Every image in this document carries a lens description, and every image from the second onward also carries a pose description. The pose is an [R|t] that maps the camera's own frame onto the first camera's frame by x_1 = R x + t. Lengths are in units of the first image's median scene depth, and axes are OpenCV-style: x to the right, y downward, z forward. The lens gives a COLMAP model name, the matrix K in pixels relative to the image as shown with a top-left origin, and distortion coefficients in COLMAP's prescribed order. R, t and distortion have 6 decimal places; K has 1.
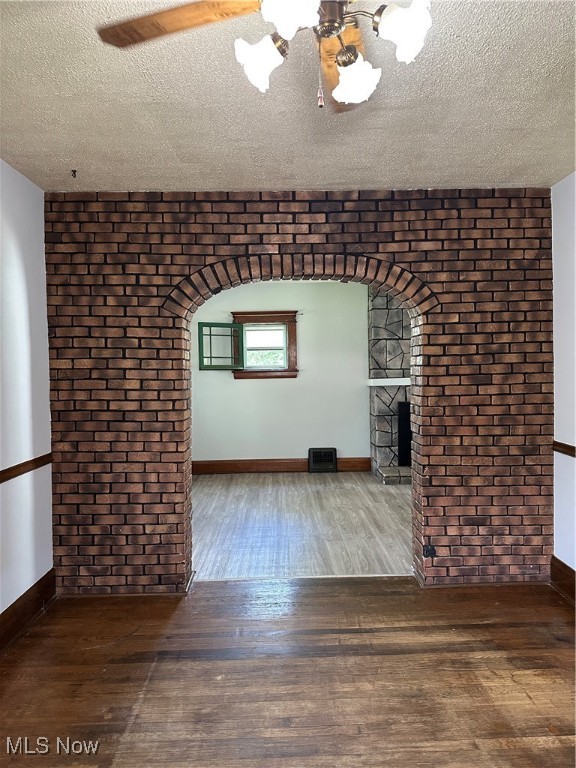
lens RADIAL K [[539.9, 0, 286.9], [0, 539.9, 384.5], [0, 0, 1]] dist [0.083553, -0.065430]
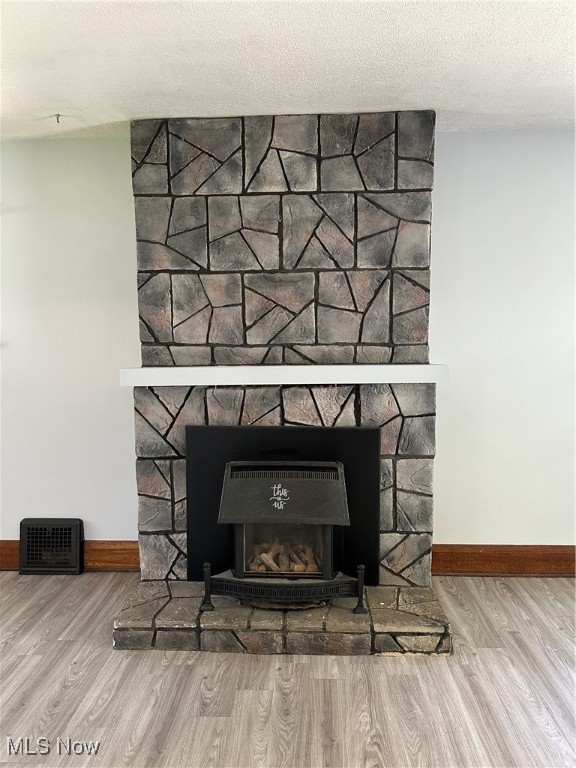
lens RADIAL K [[539.9, 0, 287.6], [0, 539.9, 391.8], [0, 0, 1]] dist [0.083553, -0.065430]
pose [[0.997898, 0.007113, -0.064413, 0.300108], [-0.001962, 0.996818, 0.079682, -0.025761], [0.064775, -0.079388, 0.994737, 0.586607]]
